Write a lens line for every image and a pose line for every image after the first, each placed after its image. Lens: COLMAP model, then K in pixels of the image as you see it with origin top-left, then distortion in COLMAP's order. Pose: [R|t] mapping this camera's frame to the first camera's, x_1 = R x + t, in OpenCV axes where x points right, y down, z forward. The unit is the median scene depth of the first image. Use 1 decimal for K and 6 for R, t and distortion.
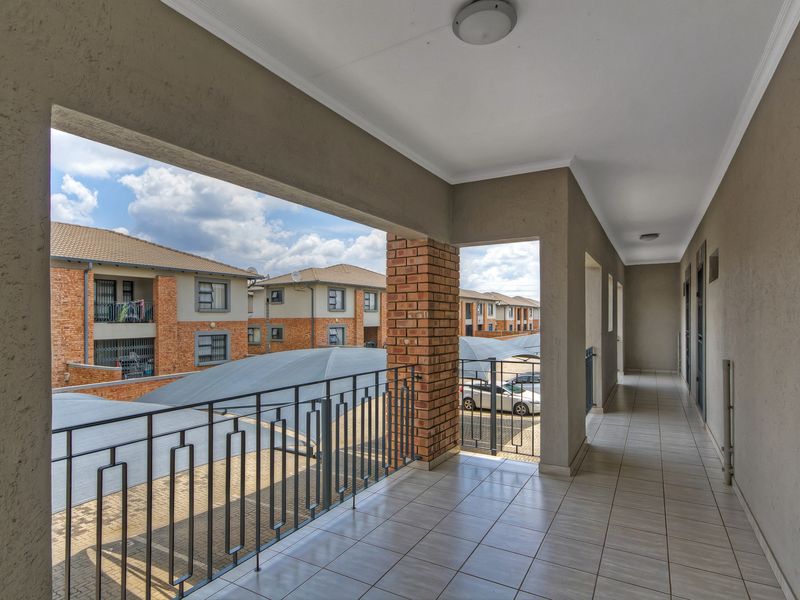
lens RADIAL K [[433.6, 0, 400.5], [0, 433.6, 314.0], [0, 0, 1]] dist [-0.000822, 0.000083]
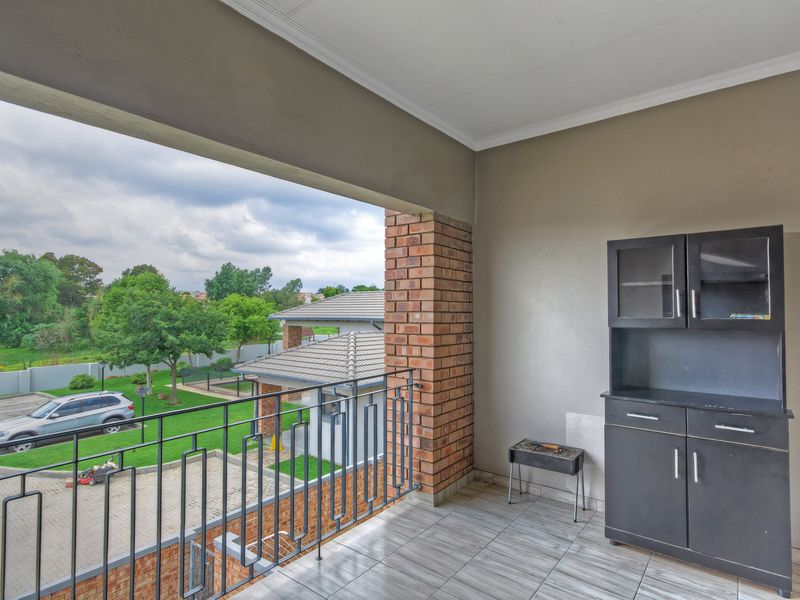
lens RADIAL K [[433.6, 0, 400.5], [0, 433.6, 314.0], [0, 0, 1]] dist [-0.000822, 0.000083]
pose [[0.990127, -0.012575, -0.139610, 0.093714], [0.014545, 0.999808, 0.013101, 0.001899], [0.139419, -0.015003, 0.990120, 0.159365]]
